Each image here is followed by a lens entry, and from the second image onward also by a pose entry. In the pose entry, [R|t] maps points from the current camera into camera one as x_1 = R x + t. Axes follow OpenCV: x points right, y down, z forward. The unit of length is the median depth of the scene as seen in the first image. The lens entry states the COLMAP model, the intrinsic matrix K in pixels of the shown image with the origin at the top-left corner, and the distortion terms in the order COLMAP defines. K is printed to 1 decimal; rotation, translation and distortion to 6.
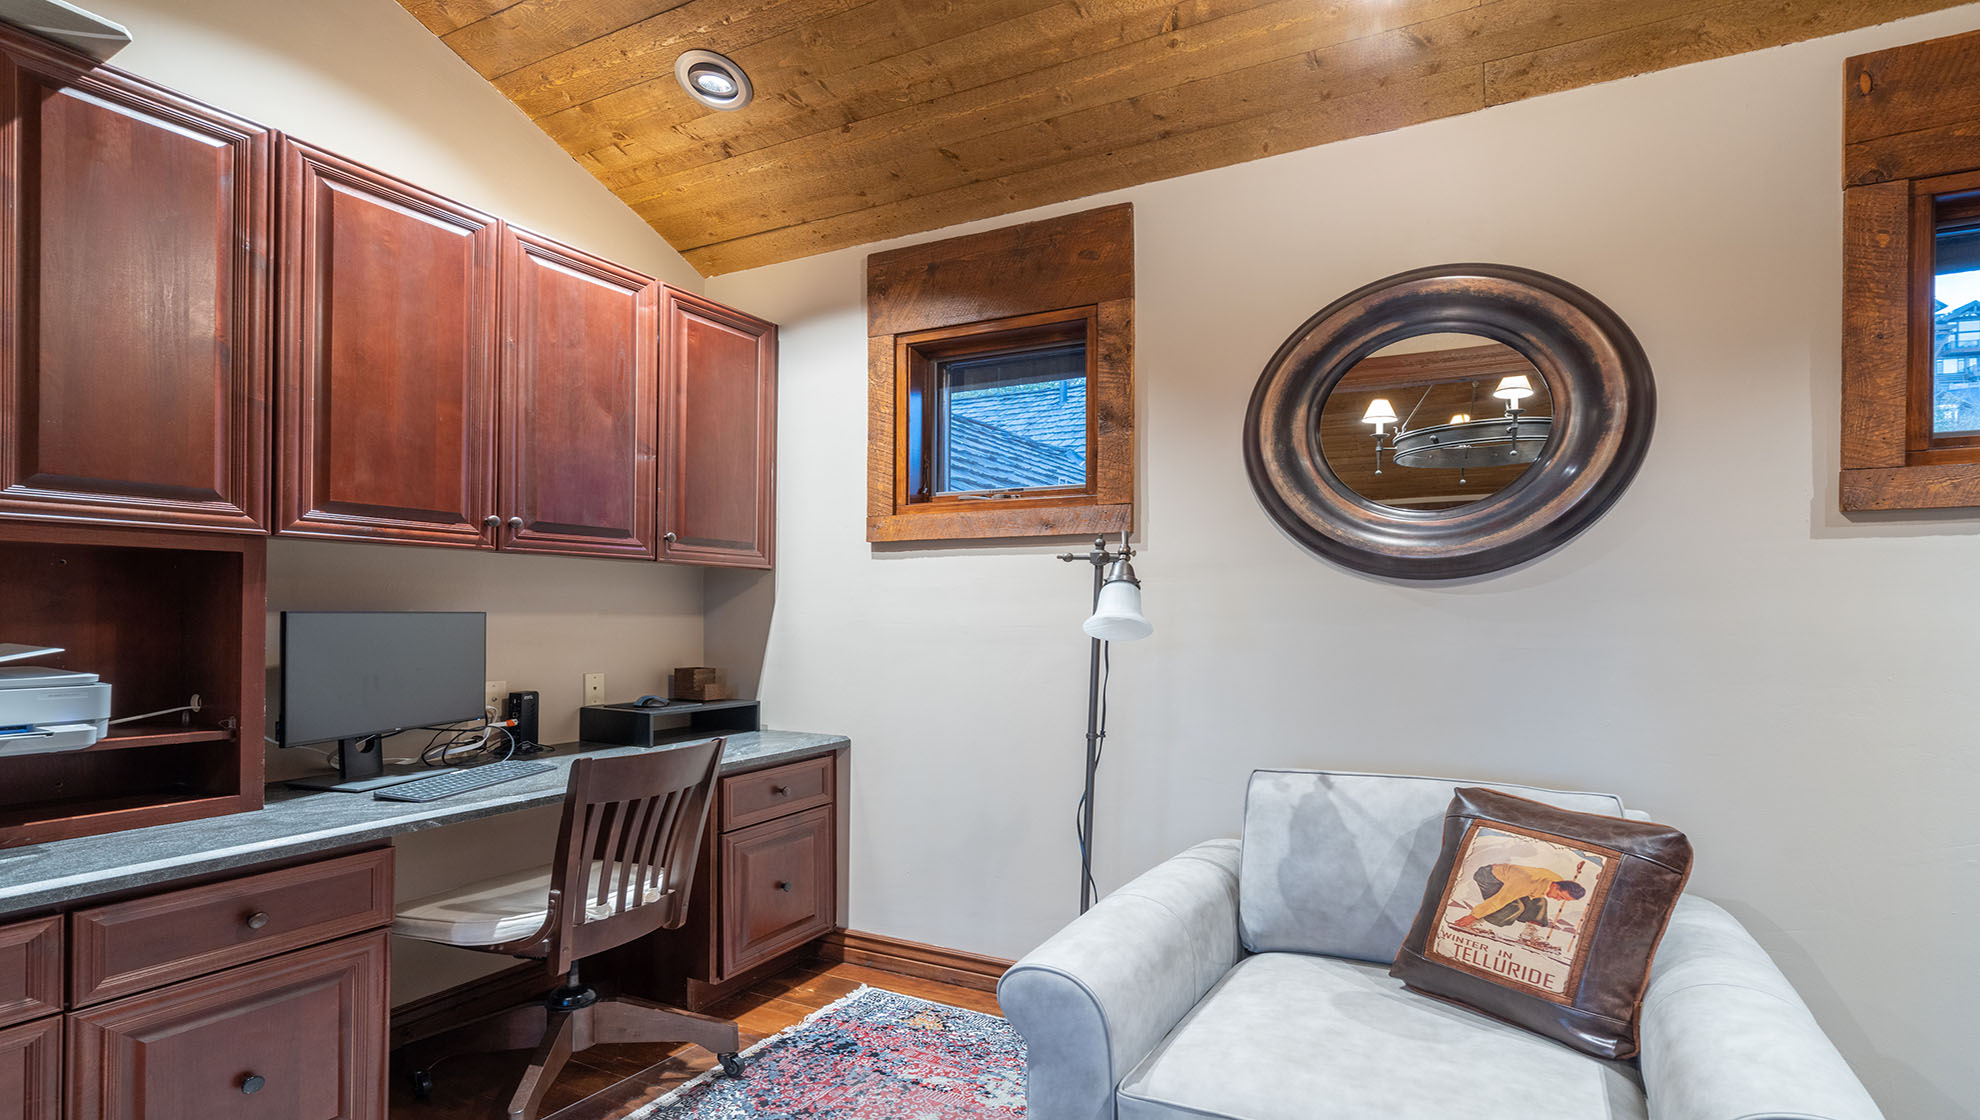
lens RADIAL K [[973.2, 0, 992.0], [0, 973.2, 620.1], [0, 0, 1]] dist [0.002814, 0.000740]
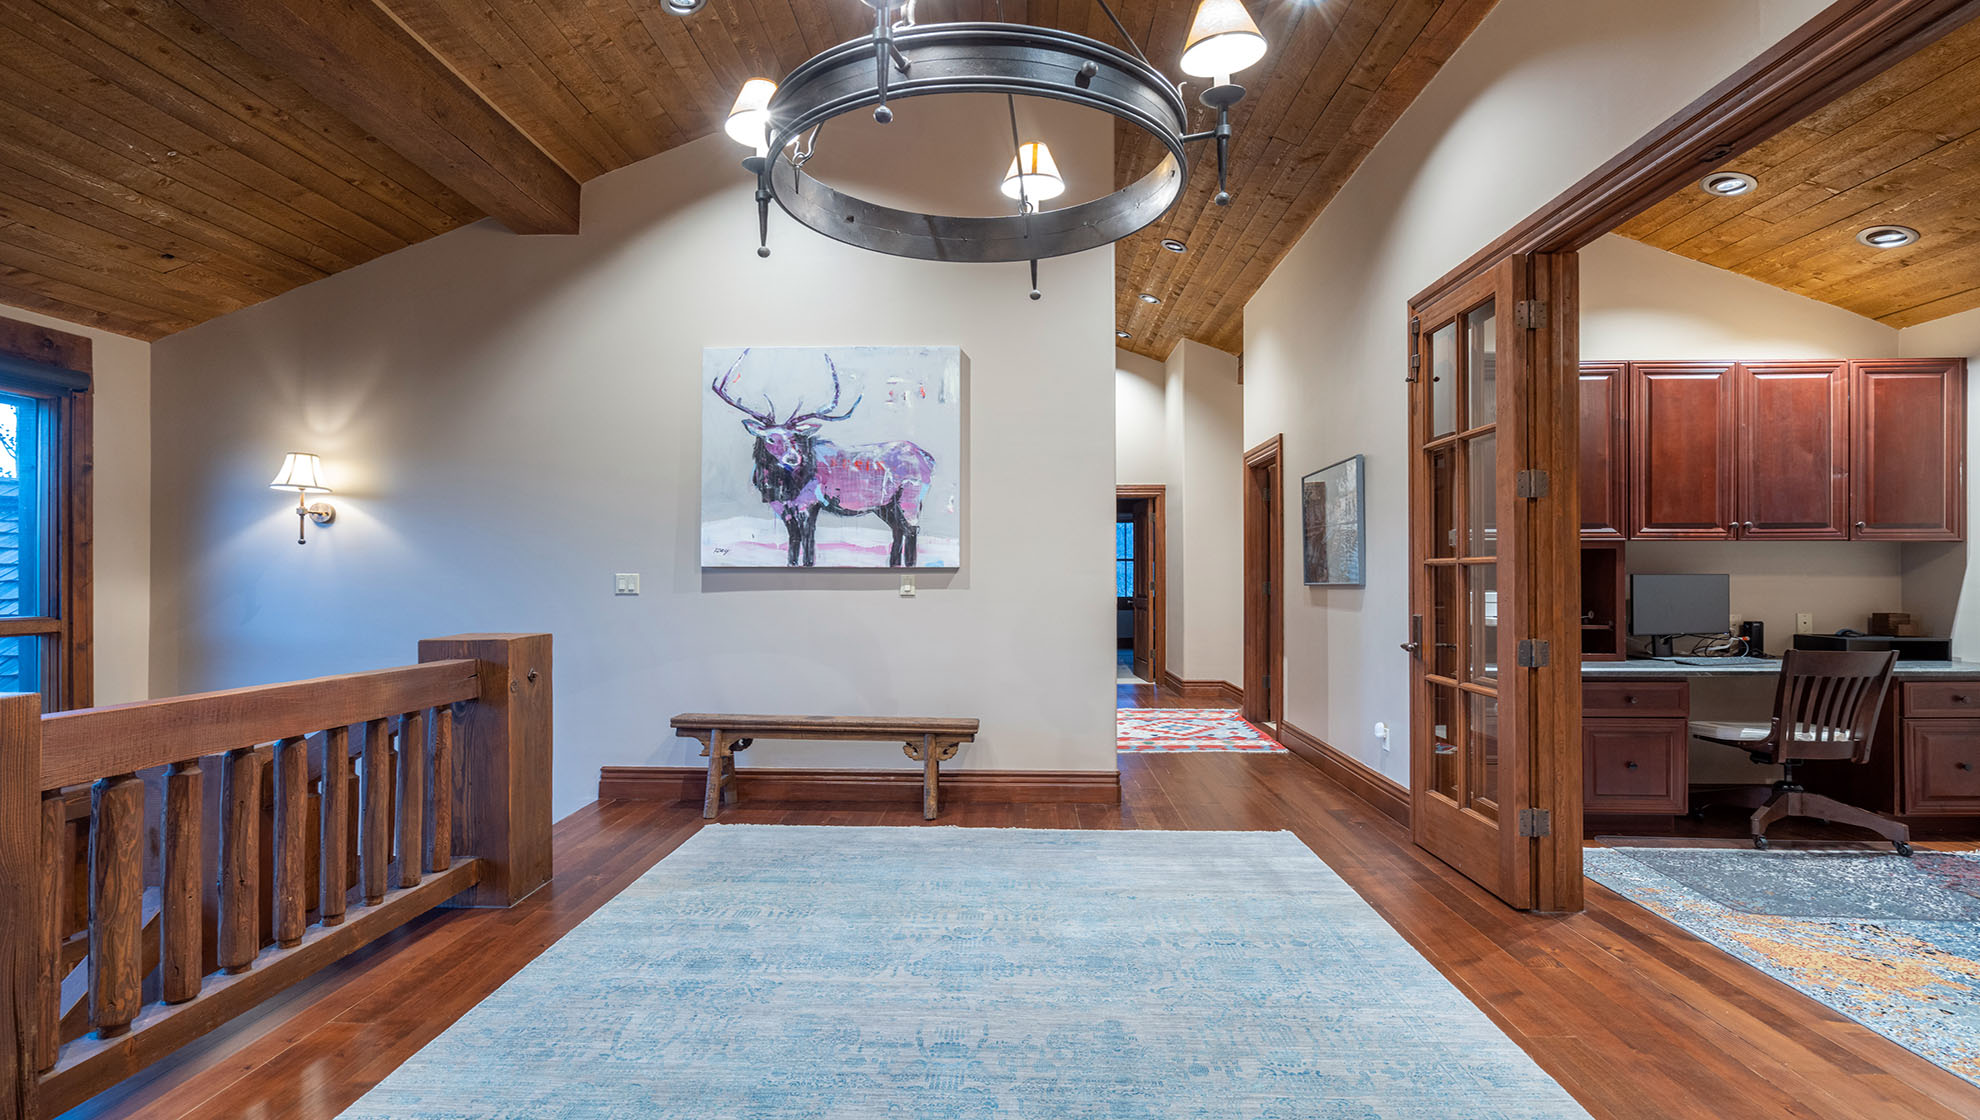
lens RADIAL K [[999.6, 0, 990.0], [0, 999.6, 560.0], [0, 0, 1]] dist [0.001757, 0.000911]
pose [[0.461522, -0.017733, -0.886952, 0.488032], [-0.003036, 0.999763, -0.021568, 0.009589], [0.887124, 0.012647, 0.461358, -1.060236]]
